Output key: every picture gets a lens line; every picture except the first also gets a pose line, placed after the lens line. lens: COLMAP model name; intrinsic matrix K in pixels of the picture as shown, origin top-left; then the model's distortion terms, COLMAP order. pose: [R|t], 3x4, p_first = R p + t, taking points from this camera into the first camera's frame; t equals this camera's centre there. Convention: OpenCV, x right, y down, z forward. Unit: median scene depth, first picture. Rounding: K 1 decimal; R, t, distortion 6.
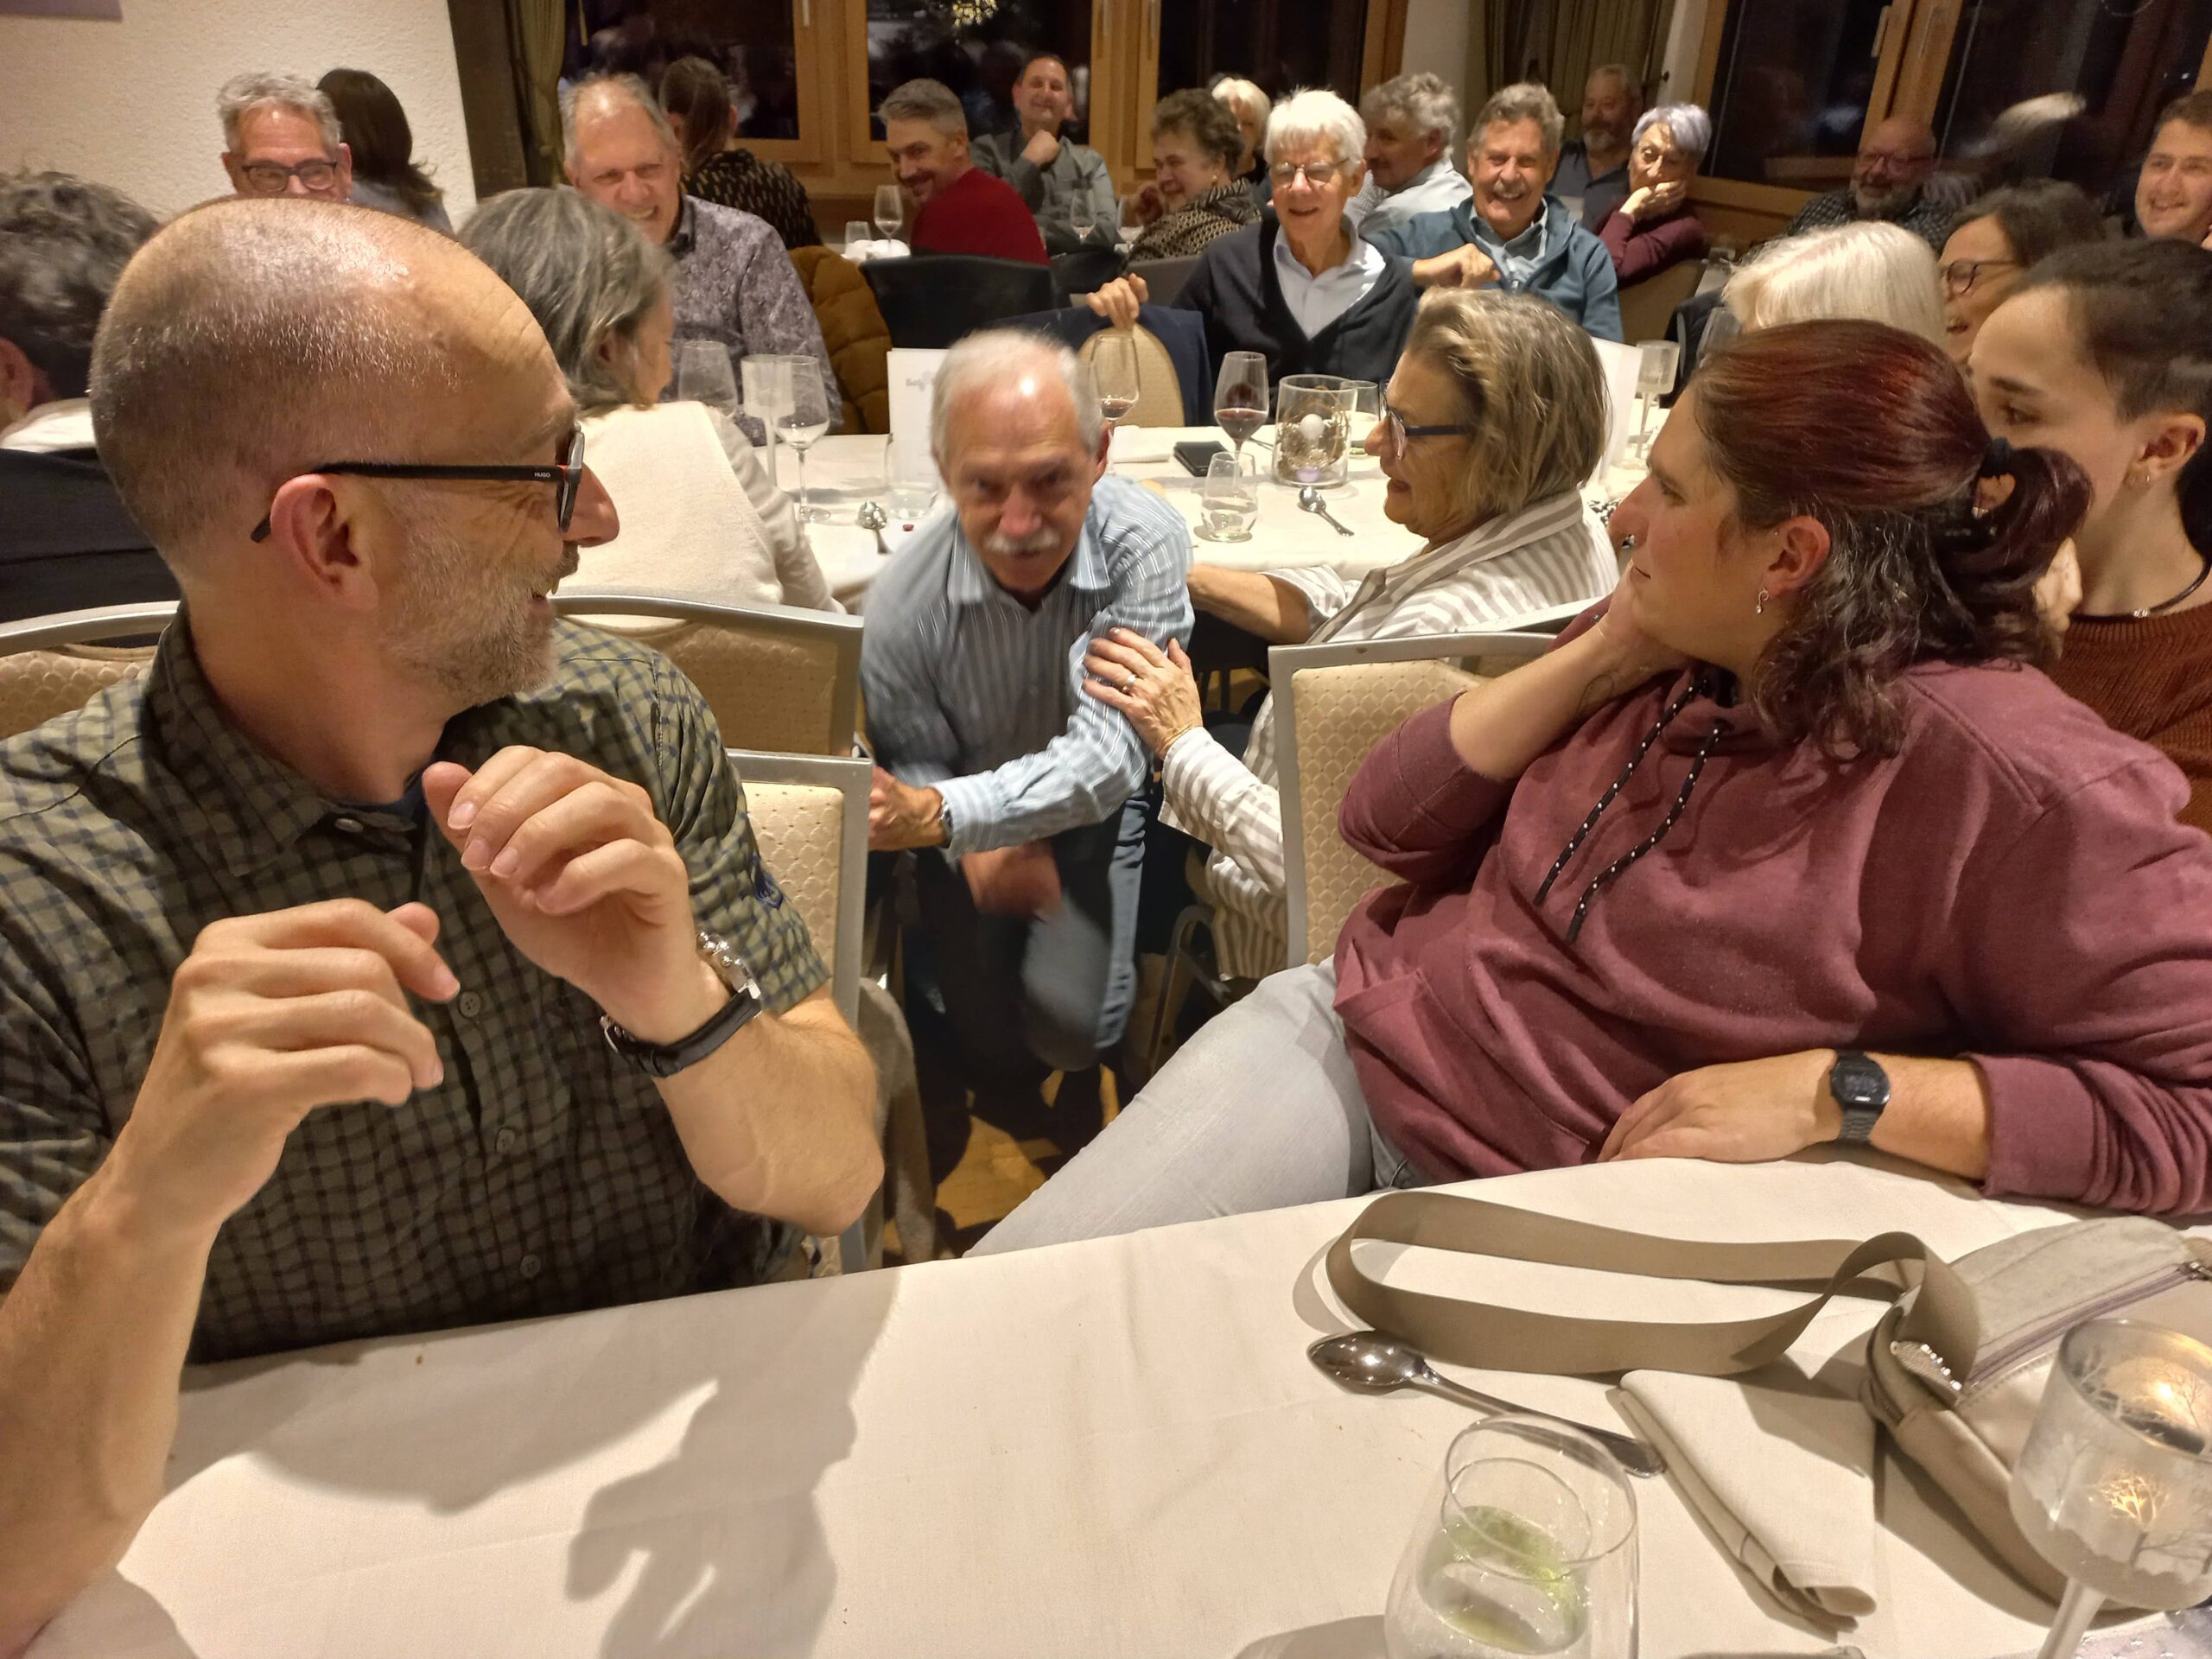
lens RADIAL K [[1621.5, 0, 1068.0], [0, 1621.5, 827.2], [0, 0, 1]] dist [0.074656, -0.055289]
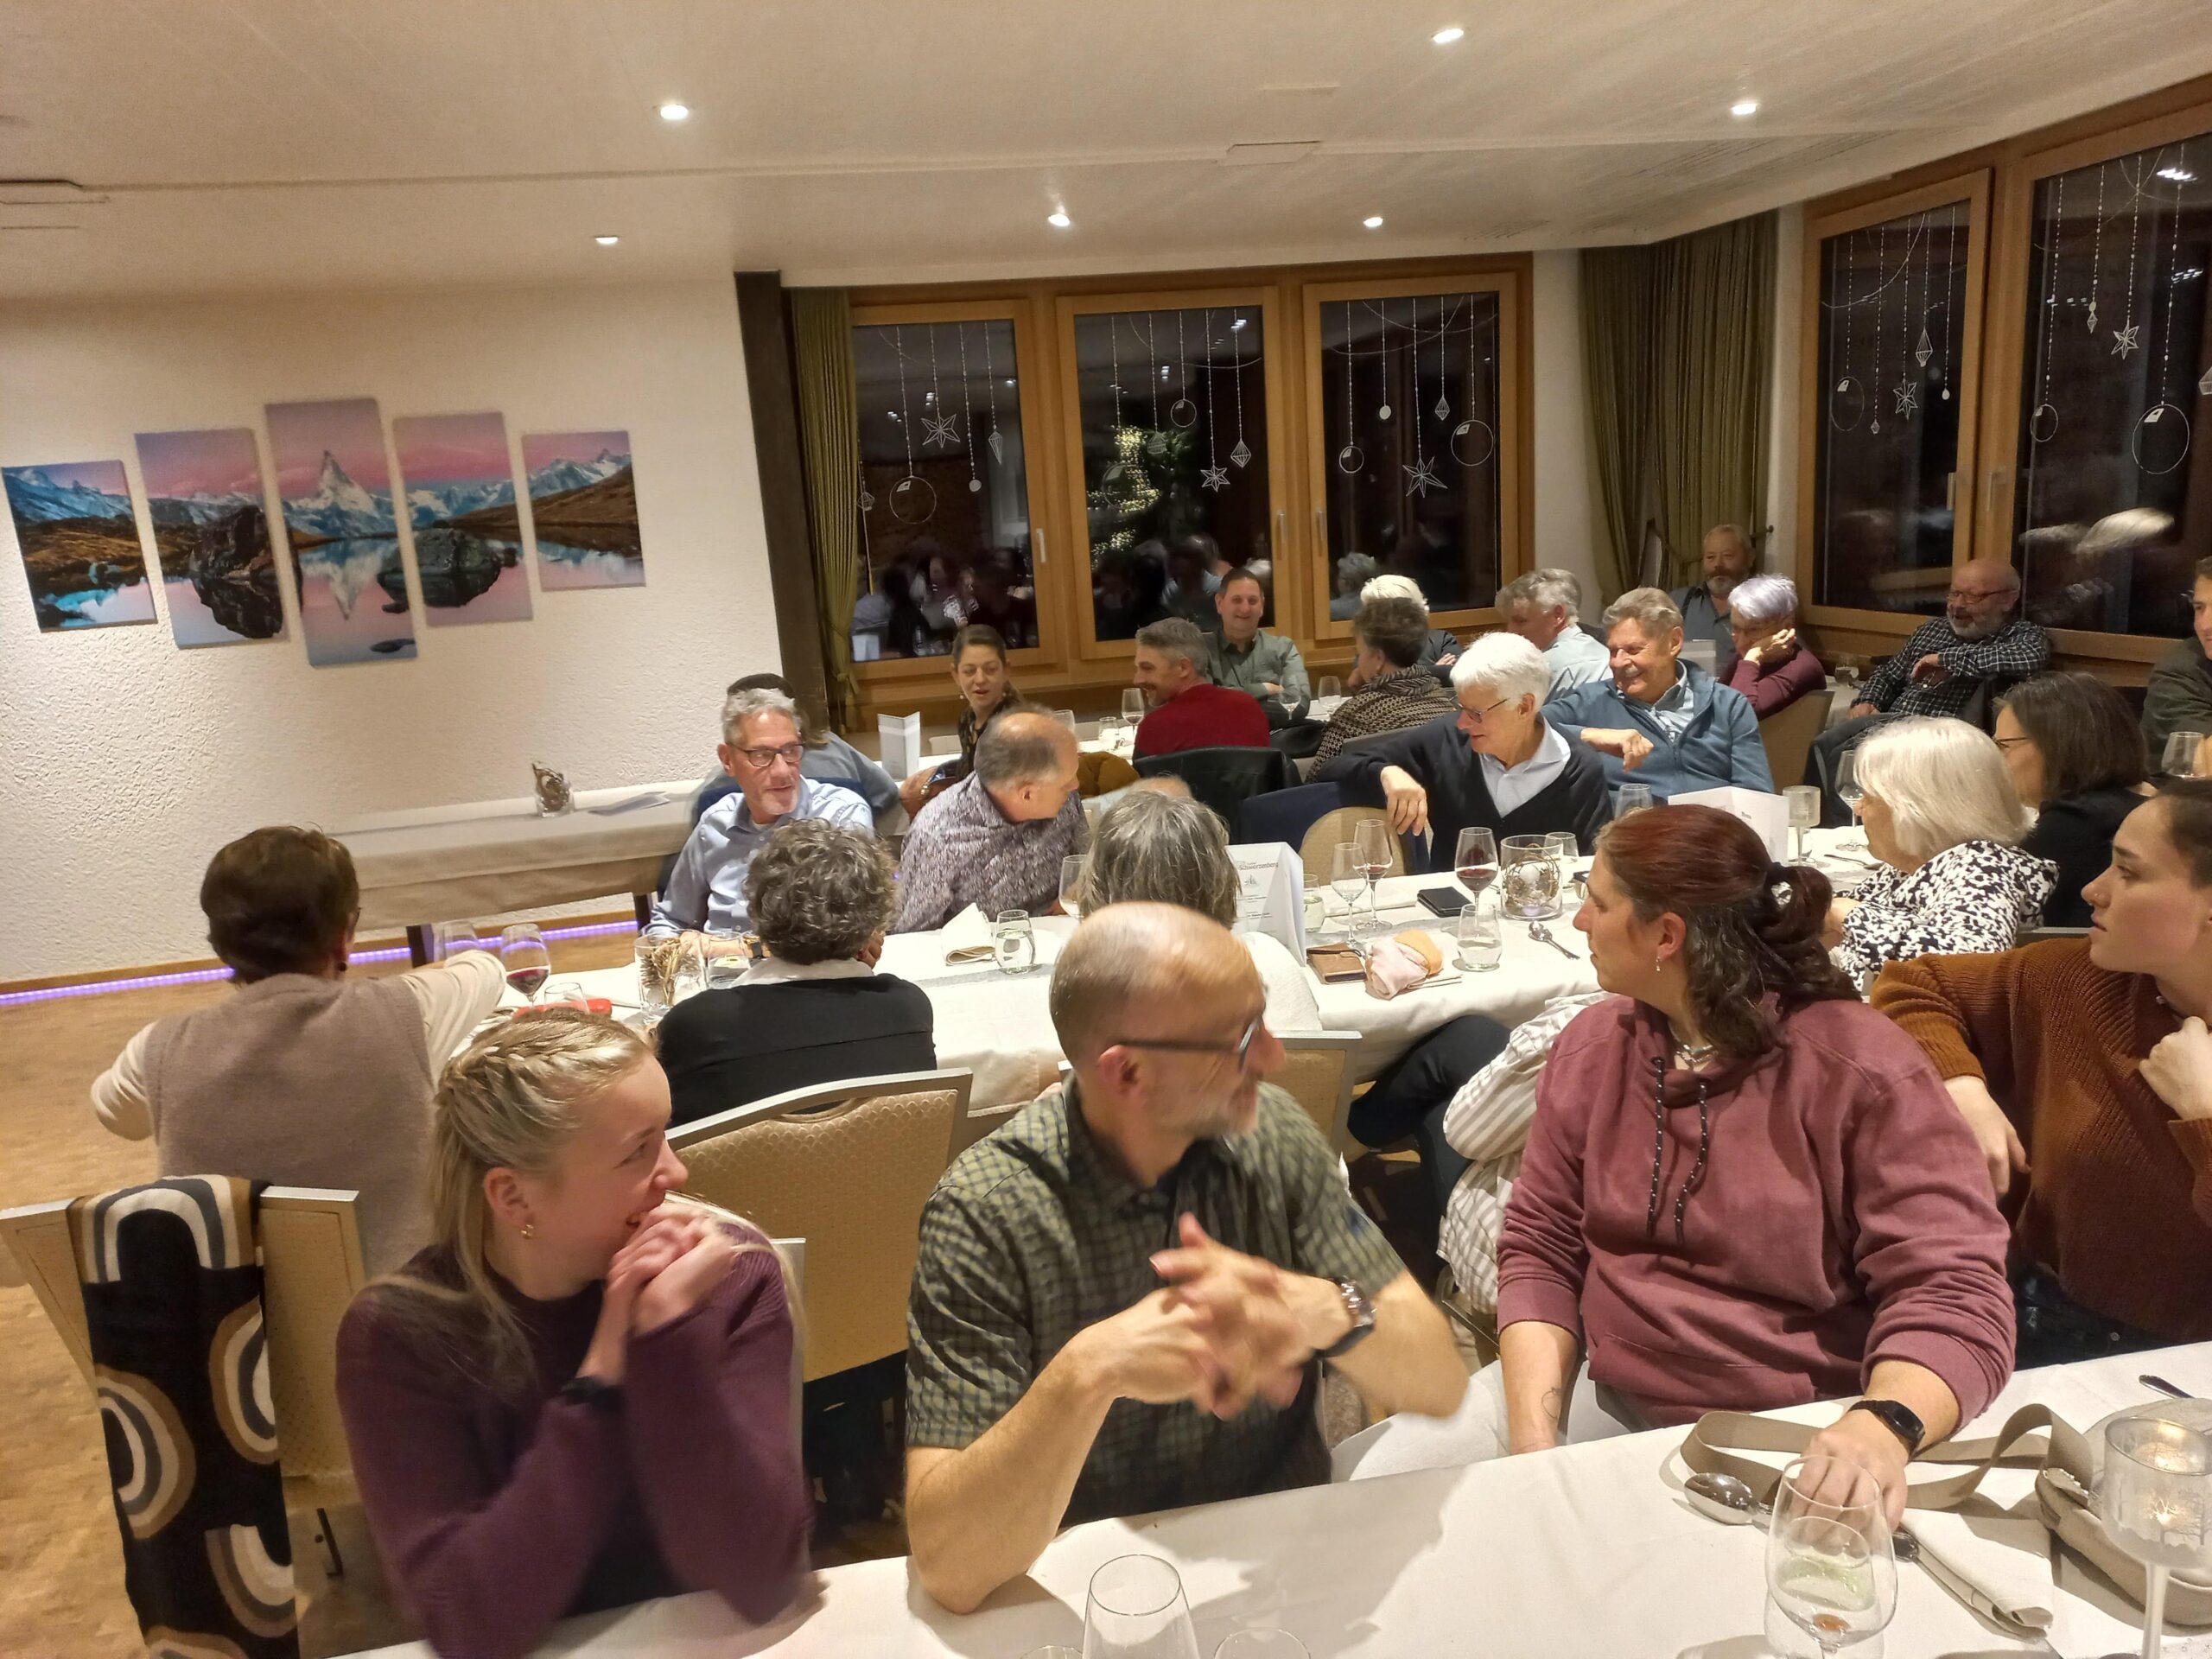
lens RADIAL K [[1621.5, 0, 1068.0], [0, 1621.5, 827.2], [0, 0, 1]] dist [0.074656, -0.055289]
pose [[0.992567, -0.079240, -0.092373, -0.090922], [0.054819, 0.968734, -0.241971, 0.008842], [0.108658, 0.235109, 0.965876, -0.288607]]
